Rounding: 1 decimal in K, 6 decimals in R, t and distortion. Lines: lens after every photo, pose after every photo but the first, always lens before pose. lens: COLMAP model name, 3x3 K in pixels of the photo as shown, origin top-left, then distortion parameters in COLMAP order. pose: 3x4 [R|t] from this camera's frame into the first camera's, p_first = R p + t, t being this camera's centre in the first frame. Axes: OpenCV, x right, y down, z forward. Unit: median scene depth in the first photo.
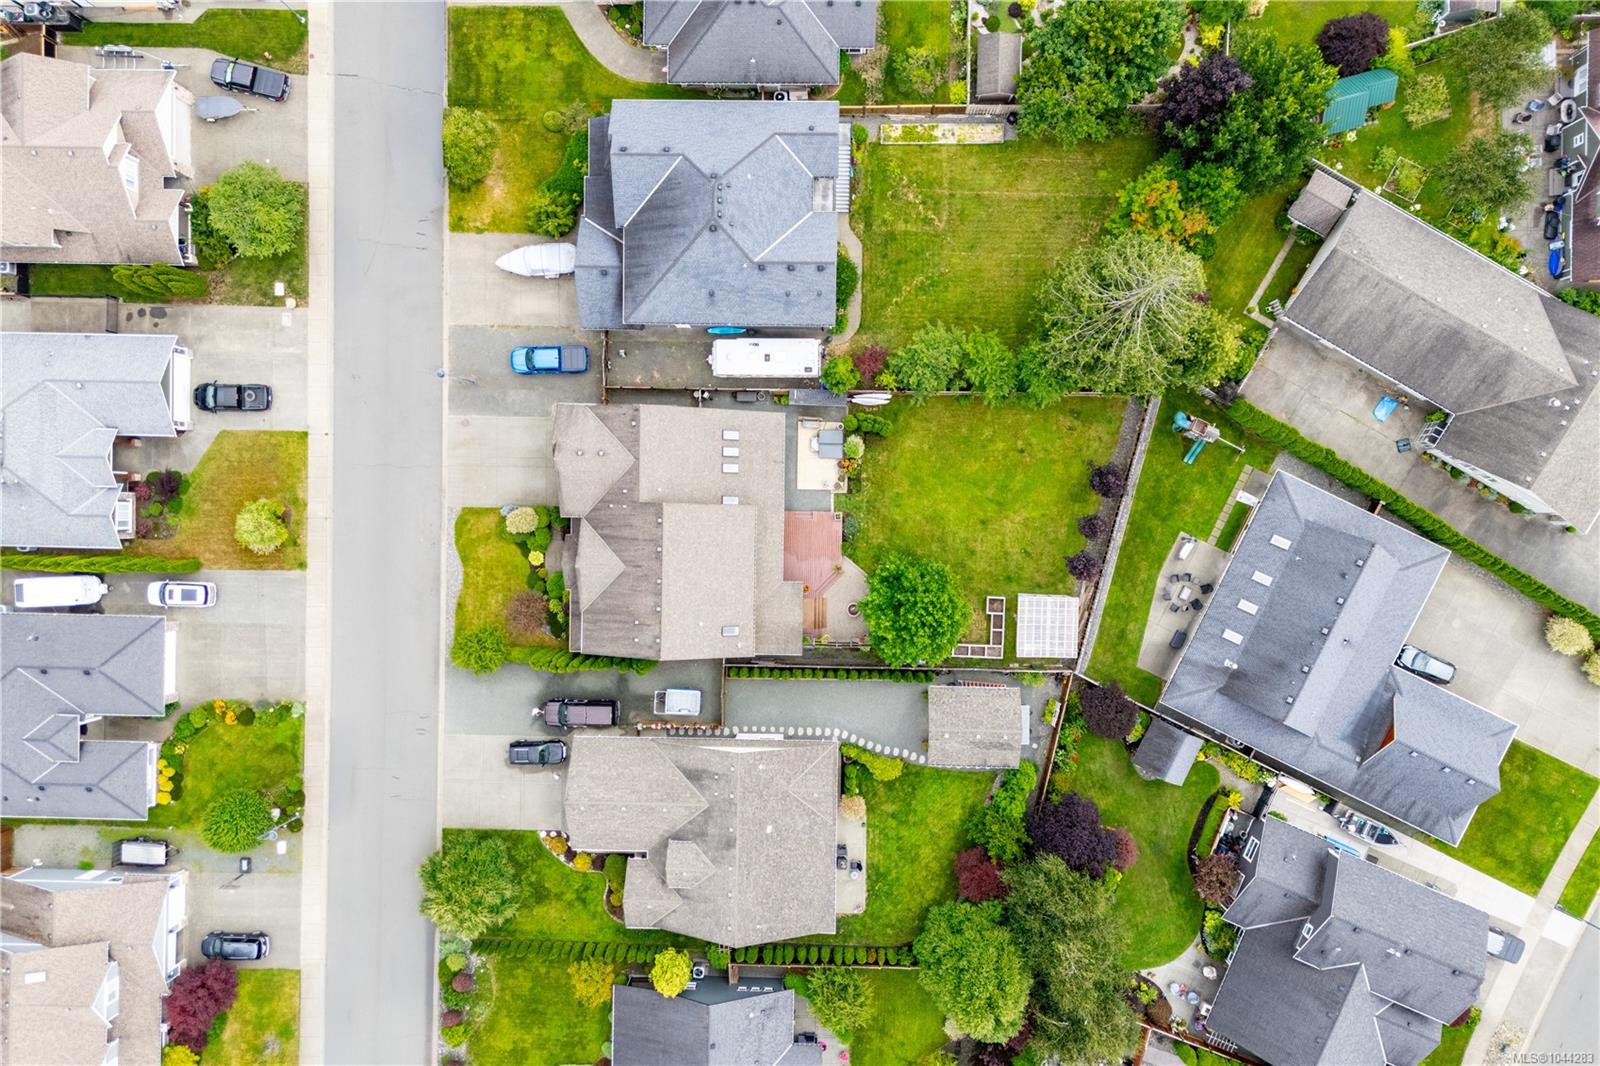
lens RADIAL K [[1299.8, 0, 800.0], [0, 1299.8, 533.0], [0, 0, 1]] dist [0.002070, 0.000313]
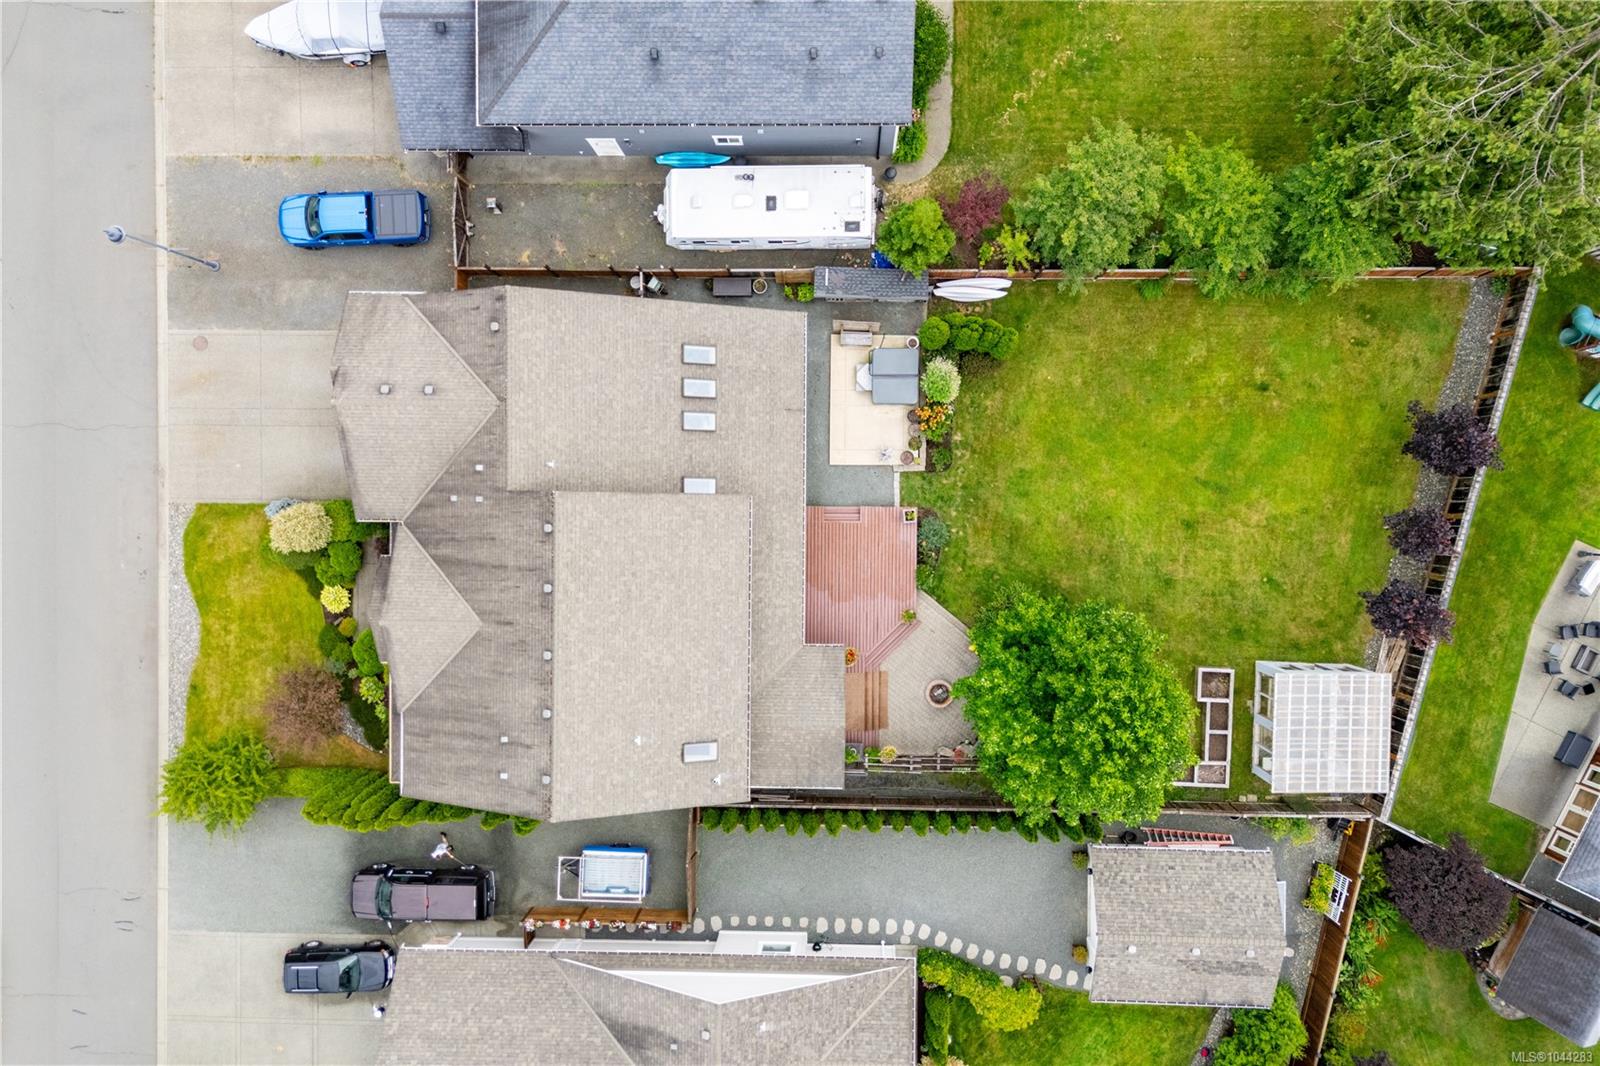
lens RADIAL K [[1299.8, 0, 800.0], [0, 1299.8, 533.0], [0, 0, 1]] dist [0.002070, 0.000313]
pose [[0.999961, -0.007173, -0.005061, -0.012013], [0.007197, 0.999963, 0.004710, -0.008617], [0.005027, -0.004746, 0.999976, 0.481531]]
